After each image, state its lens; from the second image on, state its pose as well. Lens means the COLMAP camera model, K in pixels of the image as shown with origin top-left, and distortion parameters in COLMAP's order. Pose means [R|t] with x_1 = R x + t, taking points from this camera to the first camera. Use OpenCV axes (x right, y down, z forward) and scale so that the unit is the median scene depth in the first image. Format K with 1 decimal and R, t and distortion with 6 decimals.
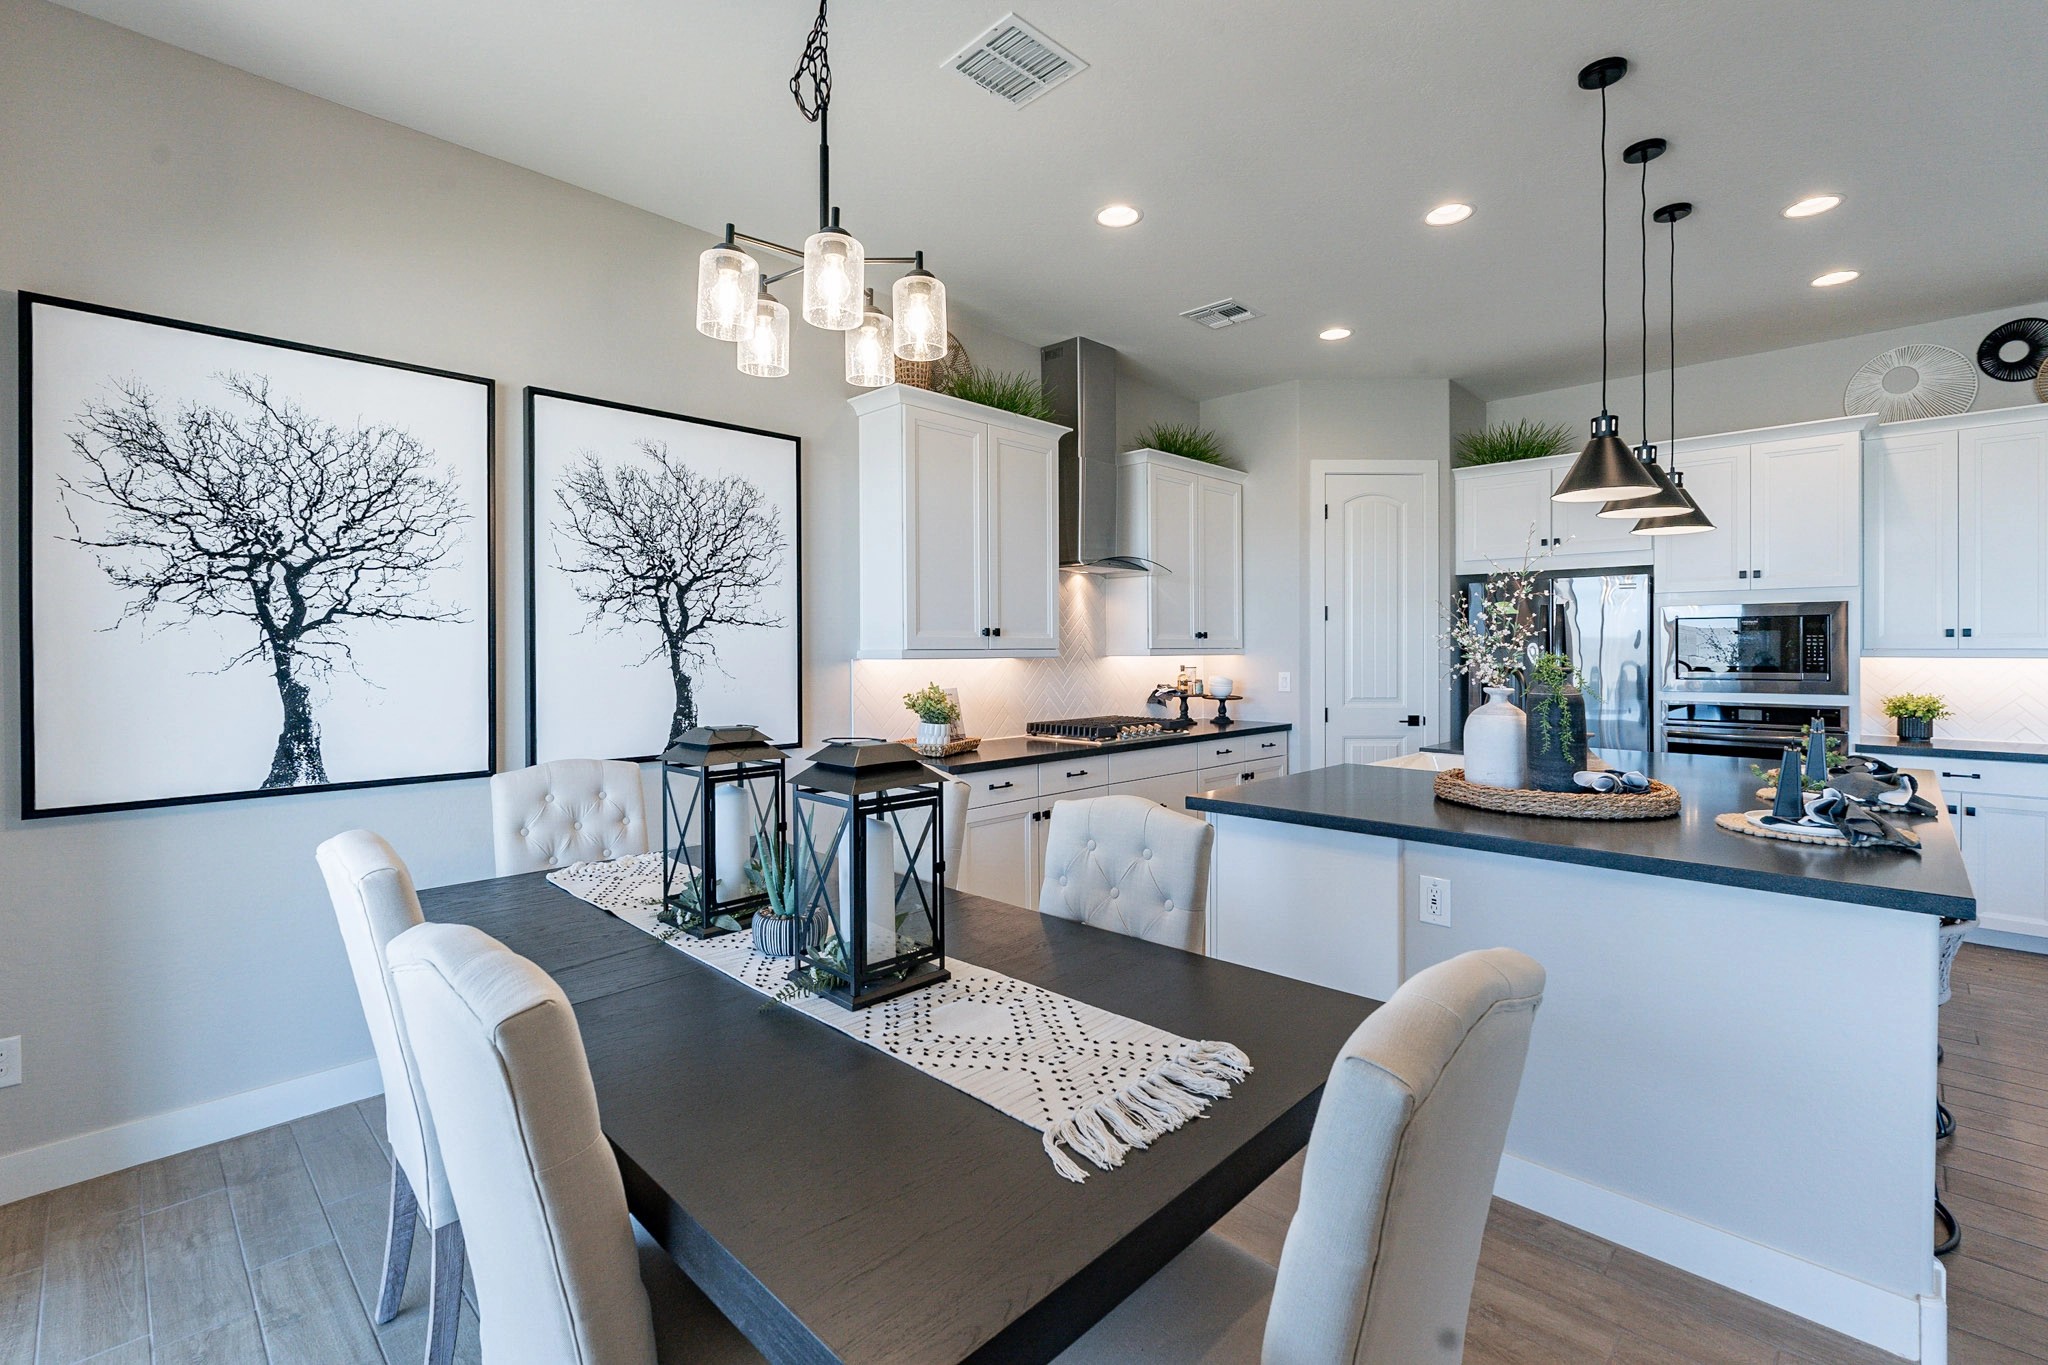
lens RADIAL K [[906.6, 0, 1025.9], [0, 906.6, 653.5], [0, 0, 1]] dist [-0.003216, -0.000650]
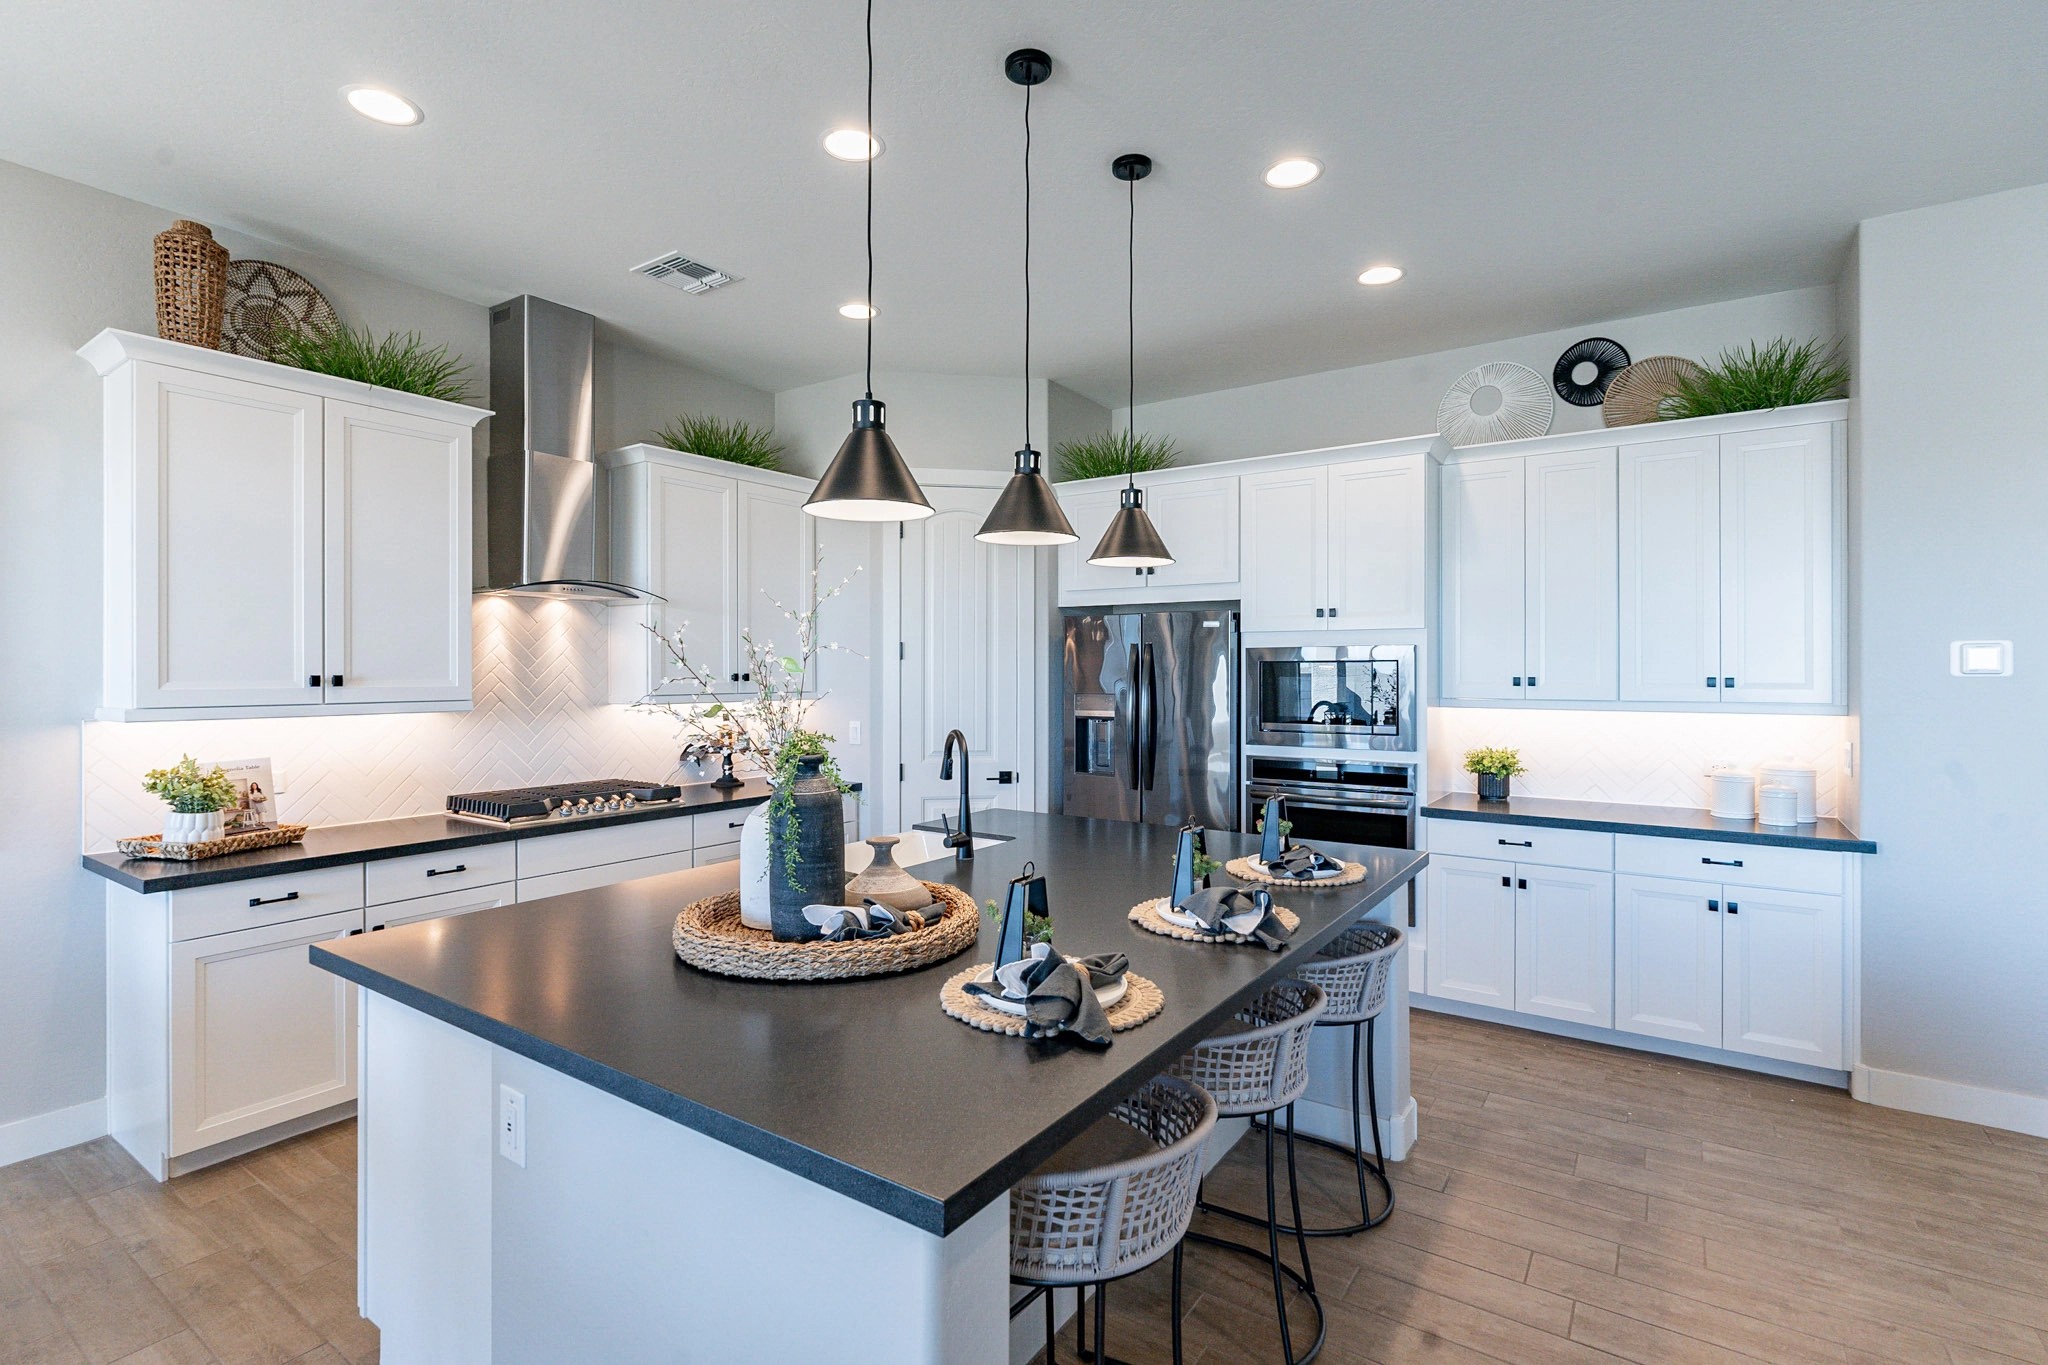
lens RADIAL K [[951.3, 0, 1021.7], [0, 951.3, 671.5], [0, 0, 1]] dist [0.001425, 0.000085]
pose [[0.986832, 0.002312, 0.161734, 0.368115], [-0.001592, 0.999988, -0.004581, -0.026484], [-0.161743, 0.004263, 0.986824, 0.138589]]
